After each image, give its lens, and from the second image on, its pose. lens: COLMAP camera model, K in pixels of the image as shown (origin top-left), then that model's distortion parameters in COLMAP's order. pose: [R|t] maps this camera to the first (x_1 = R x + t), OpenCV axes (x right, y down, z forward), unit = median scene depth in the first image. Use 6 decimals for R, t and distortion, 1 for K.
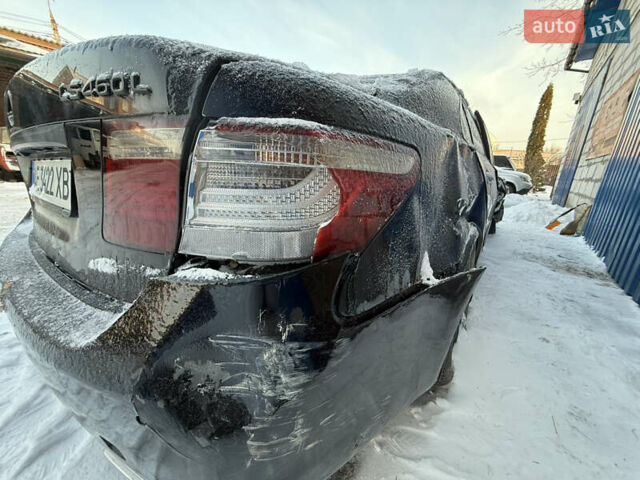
lens RADIAL K [[253.3, 0, 318.3], [0, 253.3, 240.1], [0, 0, 1]] dist [0.000172, -0.000606]
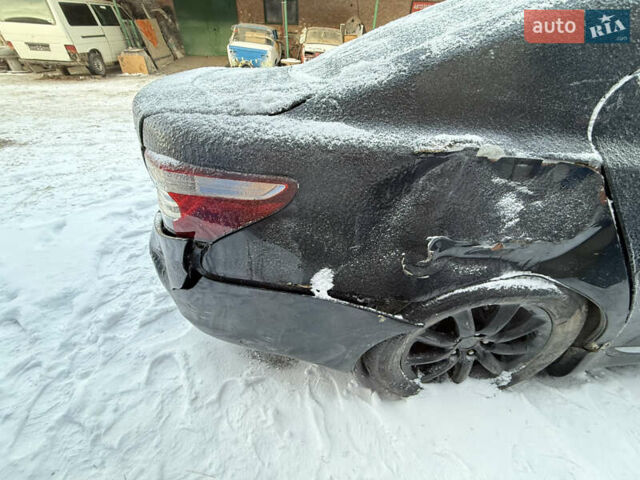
lens RADIAL K [[253.3, 0, 318.1], [0, 253.3, 239.1], [0, 0, 1]] dist [0.000172, -0.000606]
pose [[0.634237, 0.450676, -0.628200, 1.543959], [-0.207780, 0.881997, 0.422976, -0.759783], [0.744695, -0.137740, 0.653037, 0.485987]]
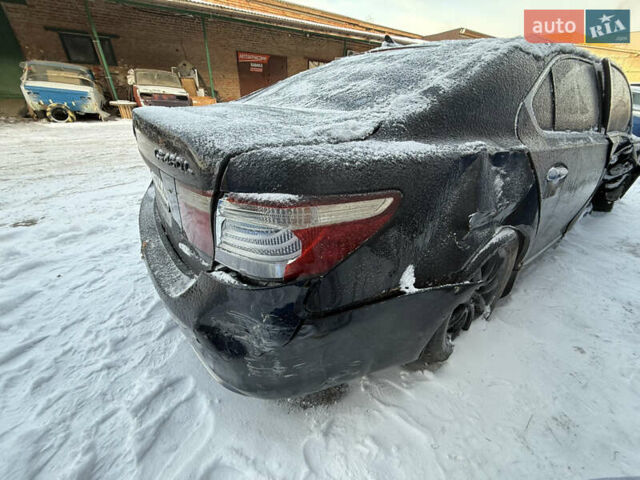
lens RADIAL K [[253.3, 0, 318.2], [0, 253.3, 239.5], [0, 0, 1]] dist [0.000172, -0.000606]
pose [[0.947718, 0.150457, -0.281411, 0.513315], [-0.080096, 0.965796, 0.246623, -0.504254], [0.308892, -0.211189, 0.927354, -0.309407]]
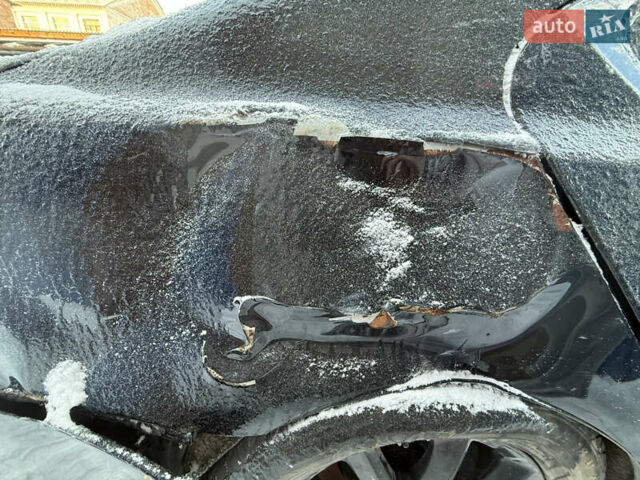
lens RADIAL K [[253.3, 0, 320.3], [0, 253.3, 240.5], [0, 0, 1]] dist [0.000172, -0.000606]
pose [[0.635661, 0.277646, -0.720311, 1.649997], [-0.222334, 0.959392, 0.173594, -0.622465], [0.739258, 0.049803, 0.671578, 1.576264]]
